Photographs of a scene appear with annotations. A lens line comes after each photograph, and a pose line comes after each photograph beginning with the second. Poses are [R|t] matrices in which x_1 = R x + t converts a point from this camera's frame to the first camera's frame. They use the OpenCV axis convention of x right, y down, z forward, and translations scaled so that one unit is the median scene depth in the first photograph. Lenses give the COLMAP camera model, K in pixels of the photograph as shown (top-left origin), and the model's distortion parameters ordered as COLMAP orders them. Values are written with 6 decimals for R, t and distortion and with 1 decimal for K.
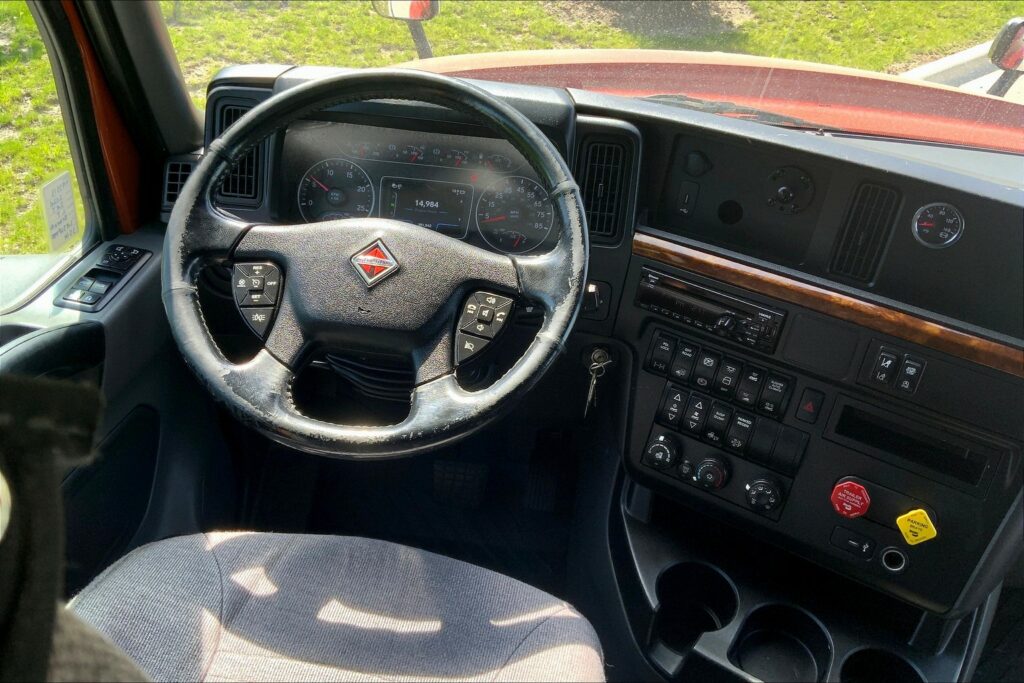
lens RADIAL K [[860.4, 0, 506.5], [0, 860.4, 332.3], [0, 0, 1]] dist [0.125385, -0.230988]
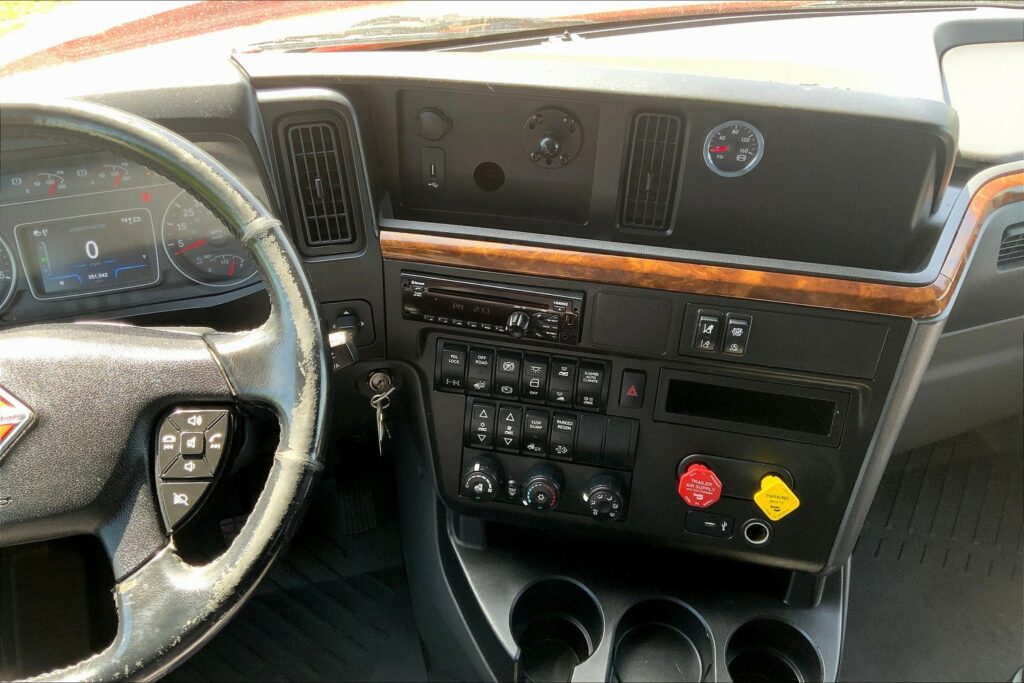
lens RADIAL K [[815.3, 0, 500.1], [0, 815.3, 341.5], [0, 0, 1]] dist [0.164650, -0.331970]
pose [[0.942942, -0.271676, 0.192490, 0.086788], [0.236584, 0.953487, 0.186789, -0.140249], [-0.234283, -0.130591, 0.963357, 0.271080]]
